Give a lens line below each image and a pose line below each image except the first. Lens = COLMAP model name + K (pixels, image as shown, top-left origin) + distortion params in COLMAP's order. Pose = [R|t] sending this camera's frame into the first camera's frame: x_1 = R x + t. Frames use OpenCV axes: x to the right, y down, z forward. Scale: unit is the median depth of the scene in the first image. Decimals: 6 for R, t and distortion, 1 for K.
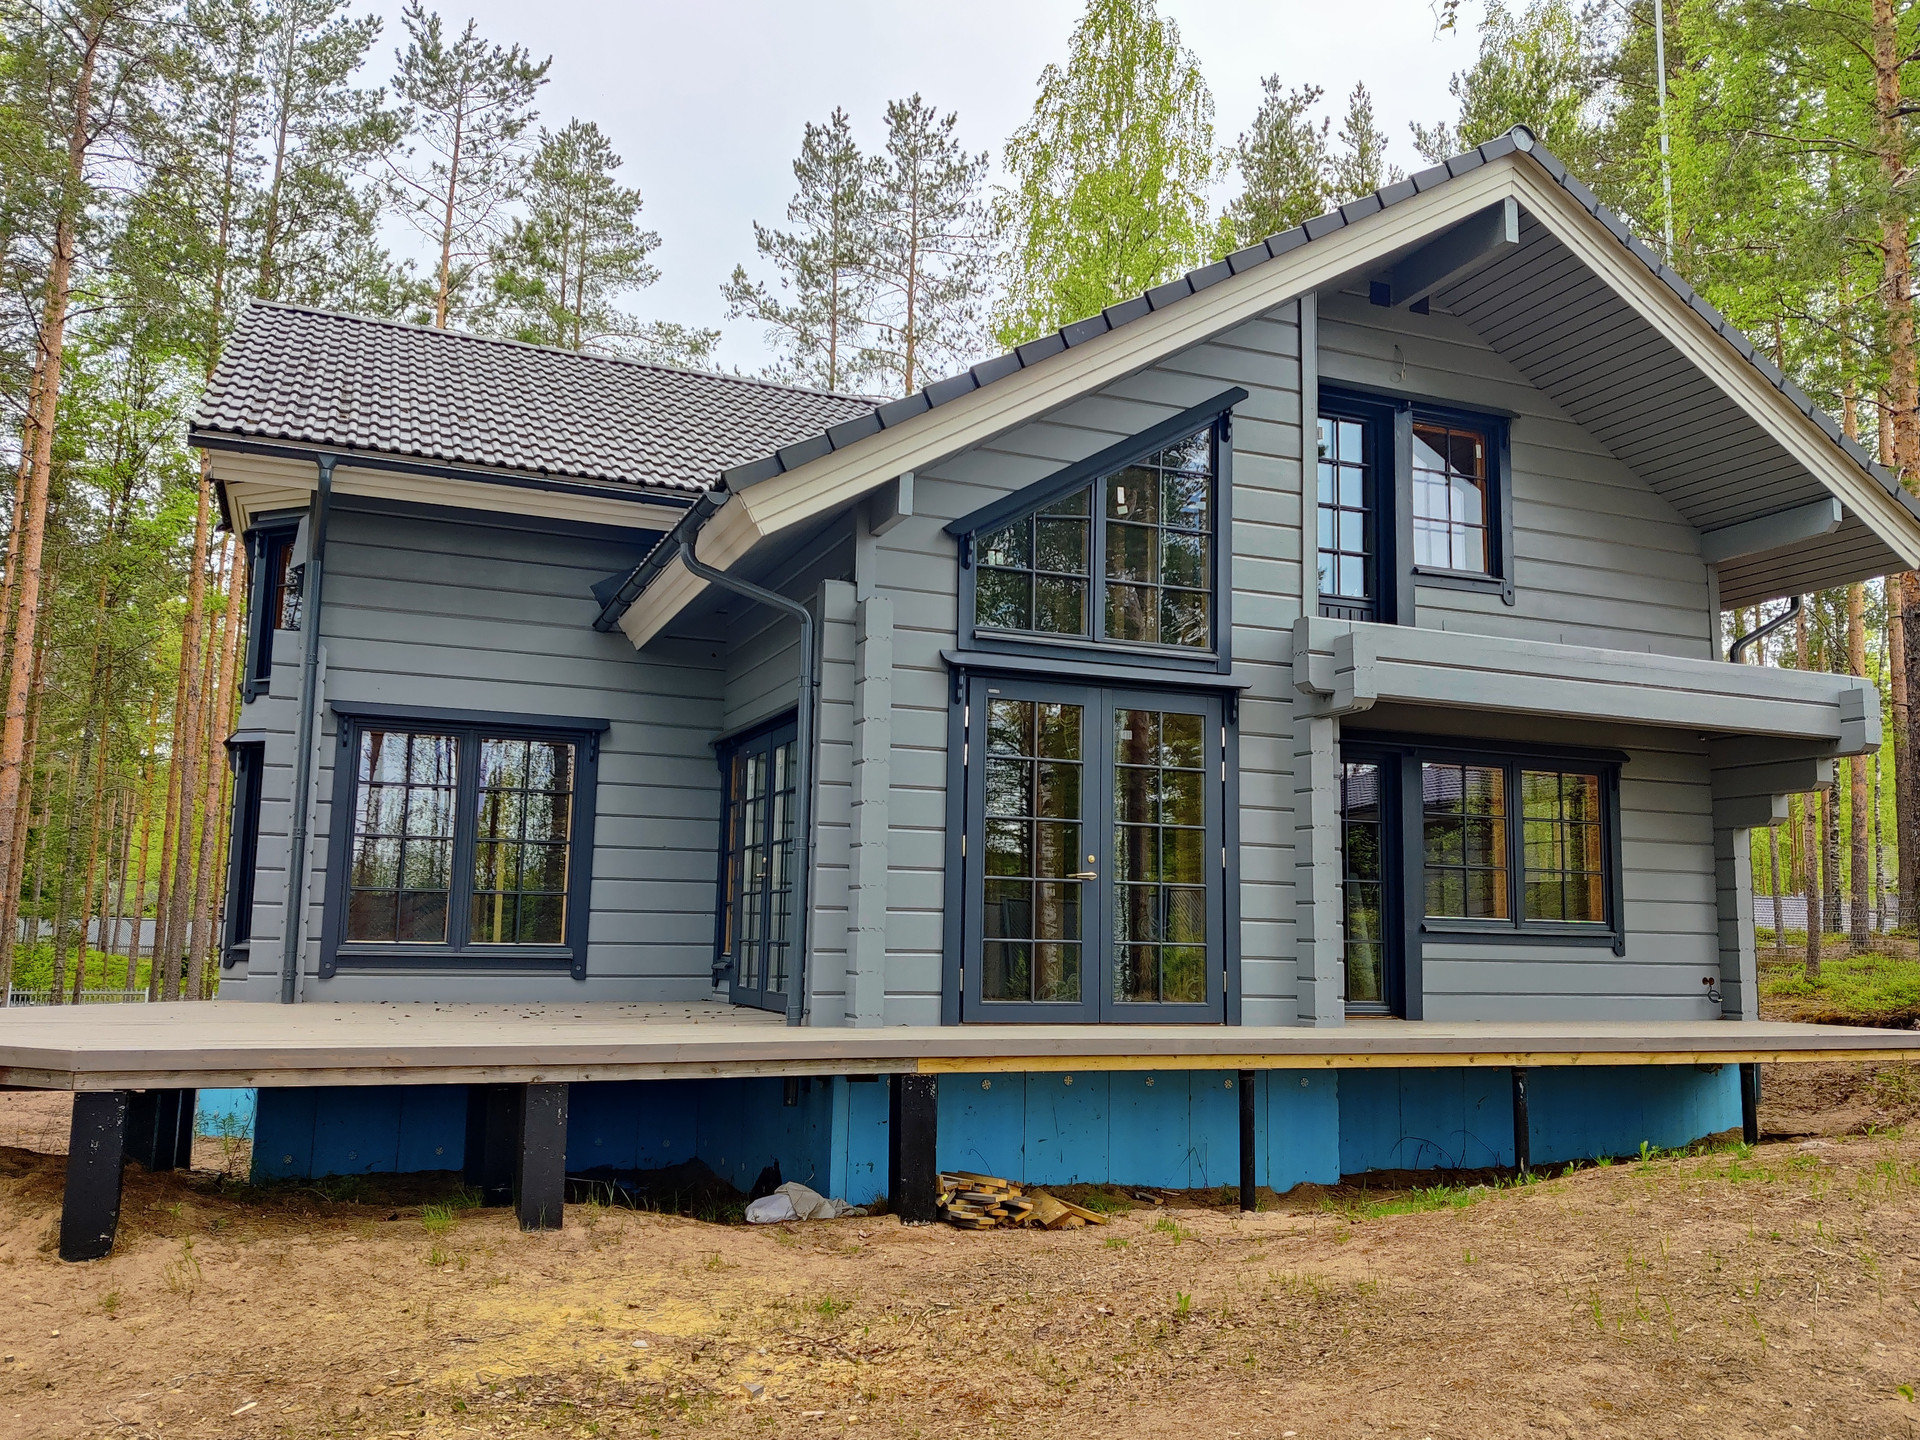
lens RADIAL K [[1543.0, 0, 960.2], [0, 1543.0, 729.2], [0, 0, 1]] dist [0.030291, -0.022370]
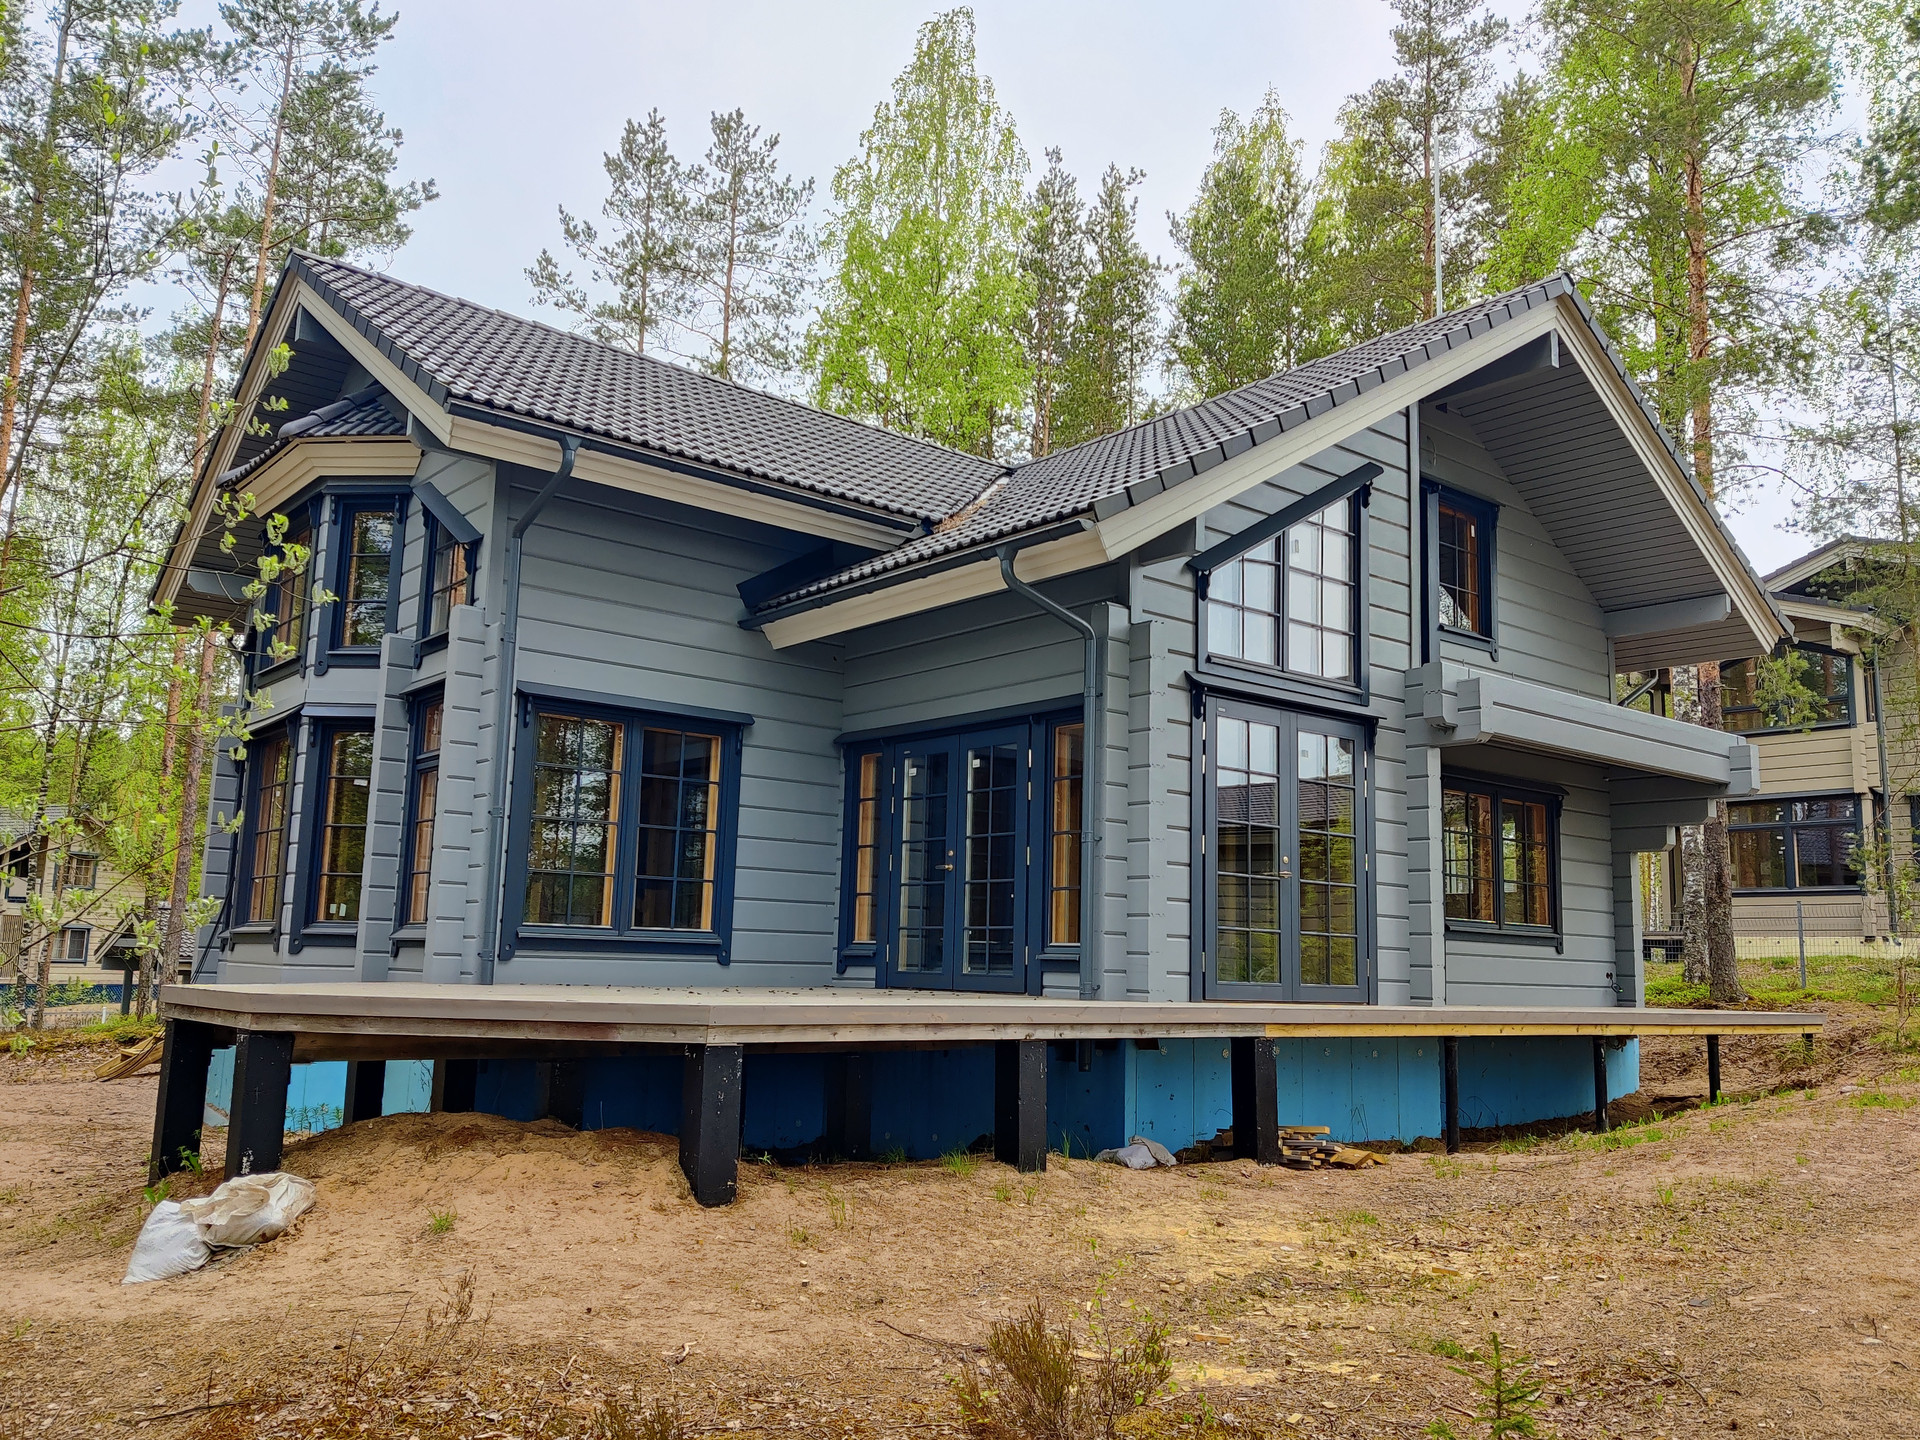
lens RADIAL K [[1553.7, 0, 963.5], [0, 1553.7, 730.3], [0, 0, 1]] dist [0.015213, -0.022711]
pose [[0.954862, 0.052962, 0.292290, -0.406848], [-0.049623, 0.998590, -0.018833, 0.017557], [-0.292876, 0.003478, 0.956144, -0.035320]]
